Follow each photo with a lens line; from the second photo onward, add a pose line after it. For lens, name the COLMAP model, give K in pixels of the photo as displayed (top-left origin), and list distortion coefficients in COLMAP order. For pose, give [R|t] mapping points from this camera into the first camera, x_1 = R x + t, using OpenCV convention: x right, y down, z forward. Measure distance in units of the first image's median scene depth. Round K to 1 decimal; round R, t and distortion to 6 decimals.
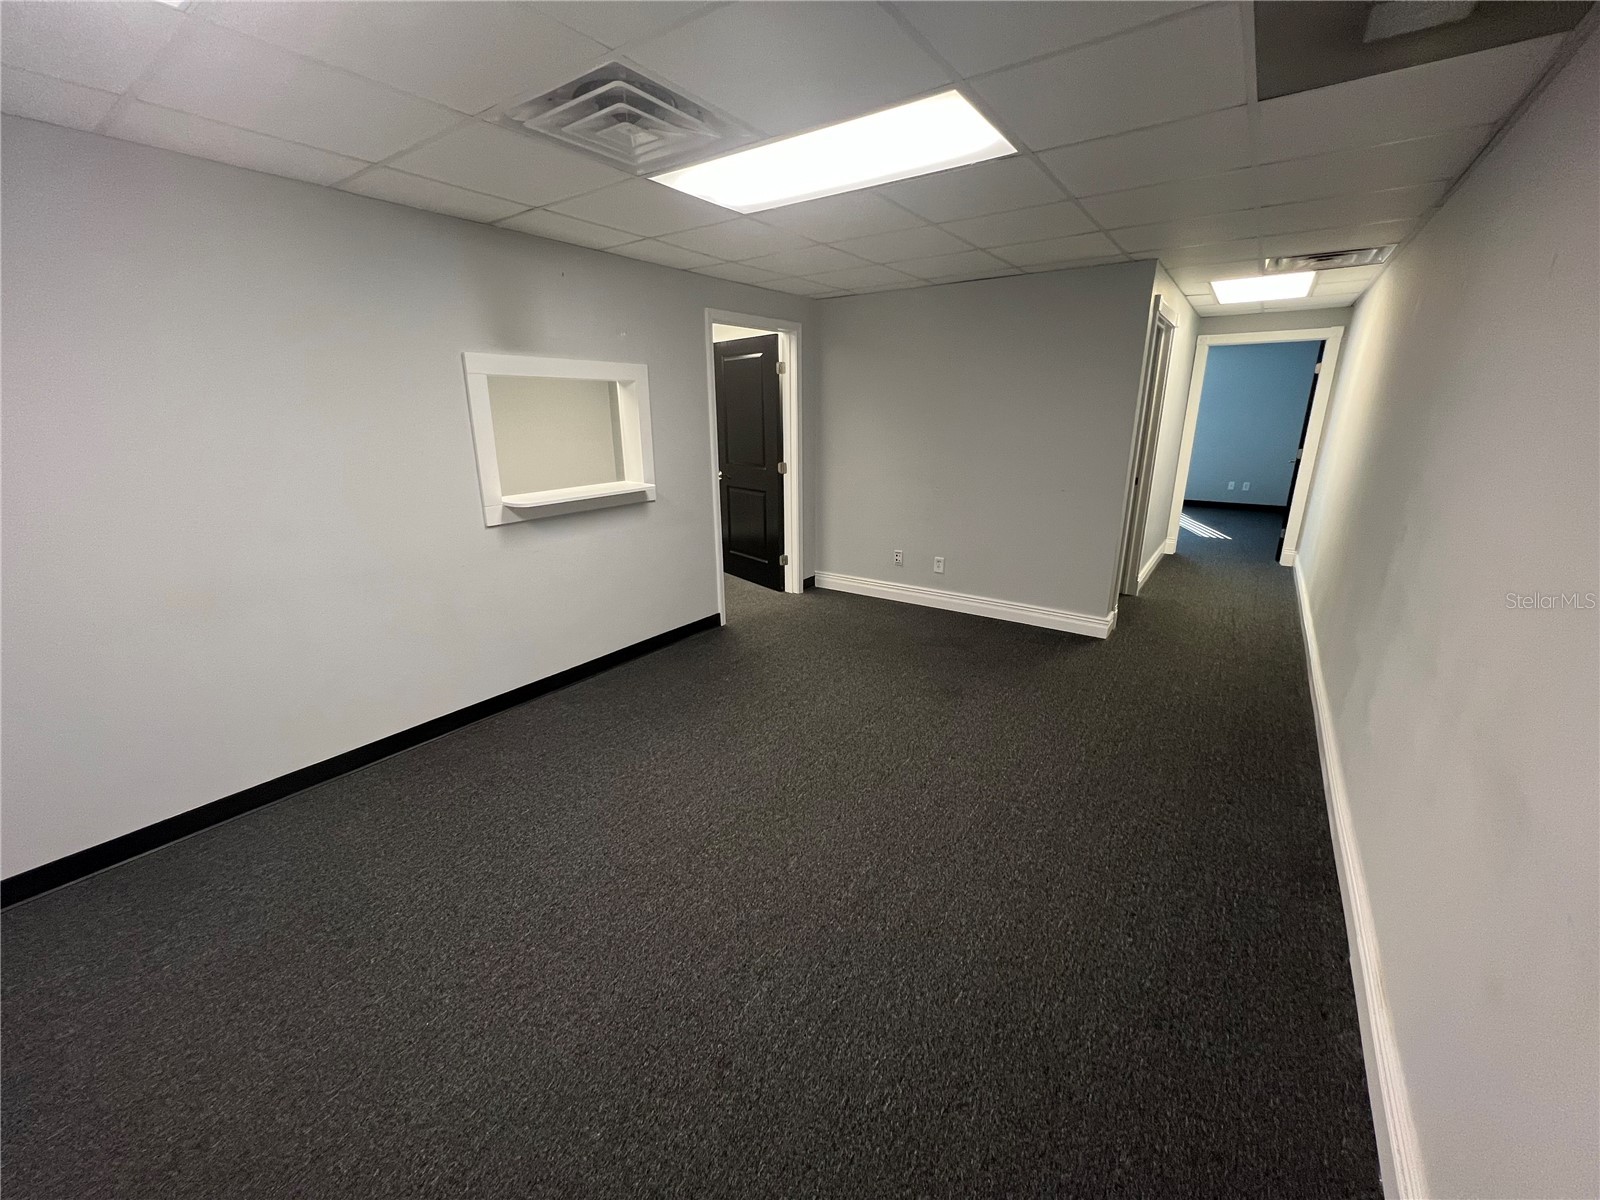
lens RADIAL K [[625.8, 0, 800.0], [0, 625.8, 600.0], [0, 0, 1]] dist [0.015243, 0.000004]
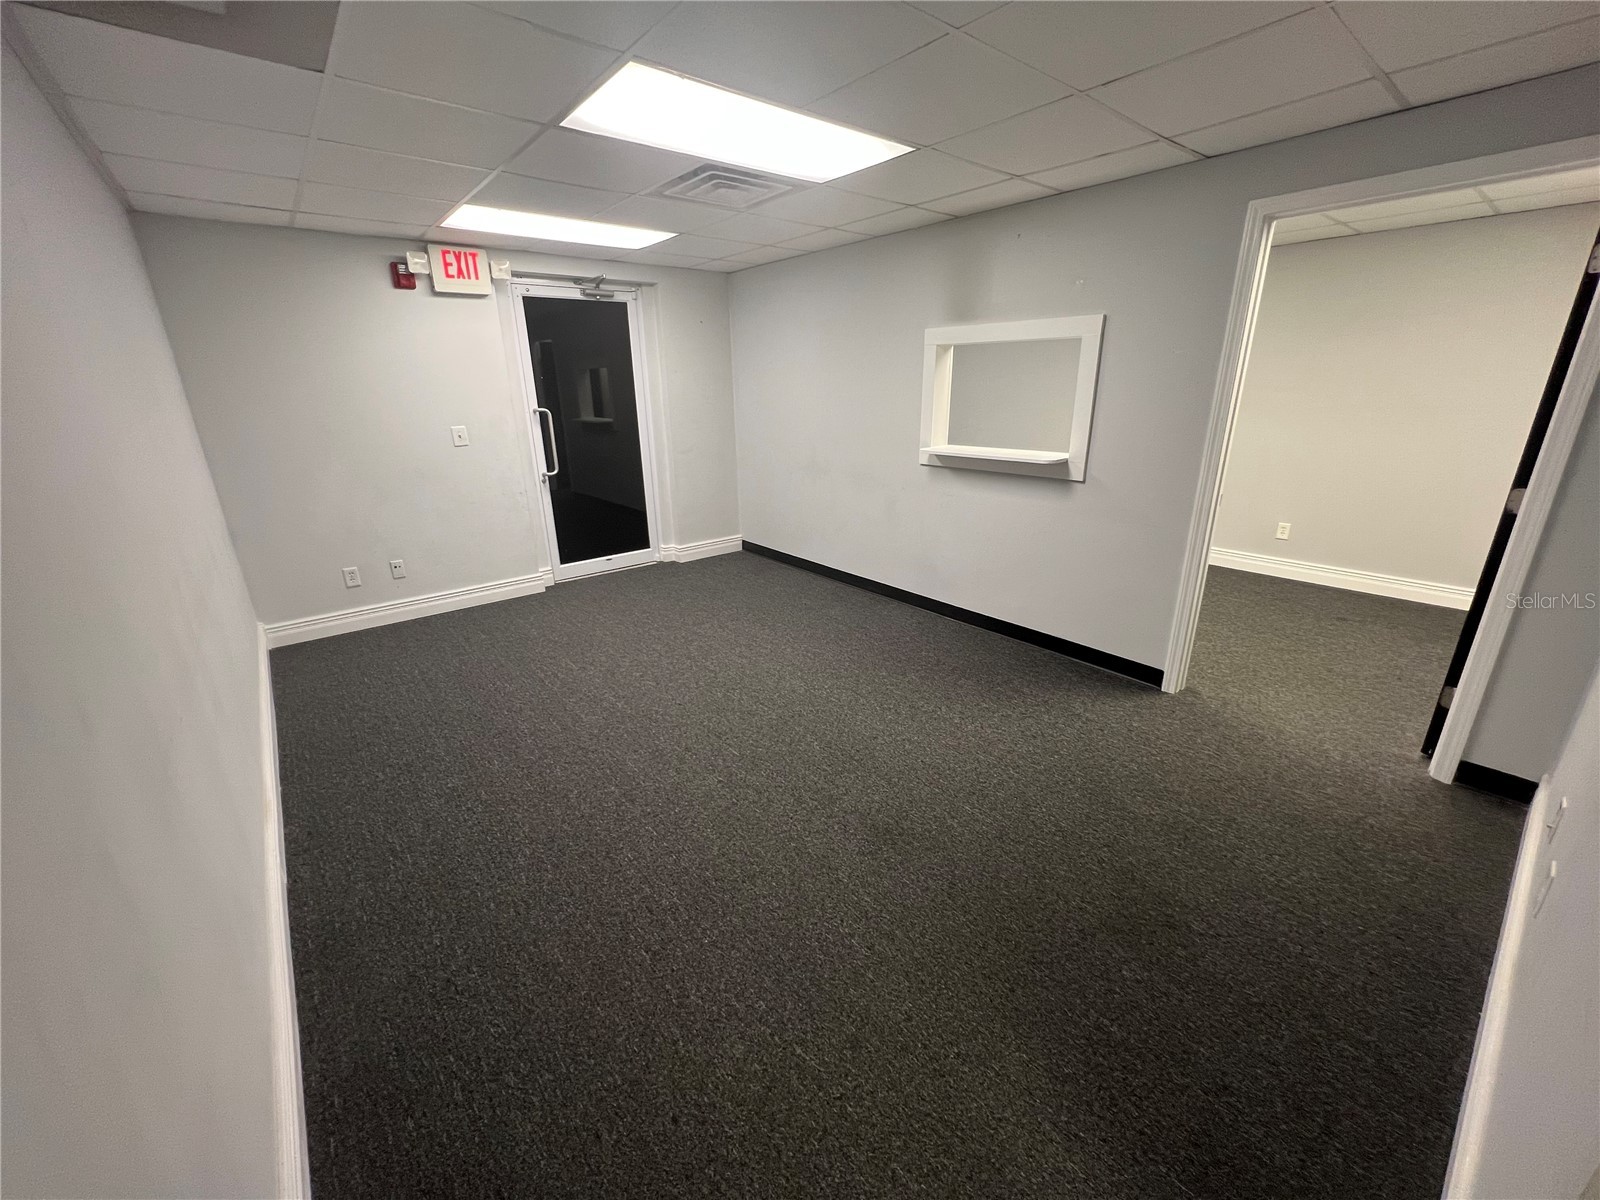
lens RADIAL K [[643.9, 0, 800.5], [0, 643.9, 592.6], [0, 0, 1]] dist [0.001216, 0.000252]
pose [[-0.262574, 0.310268, -0.913668, 0.801455], [-0.269674, 0.885563, 0.378224, -0.290594], [0.926462, 0.345704, -0.148854, 0.972551]]
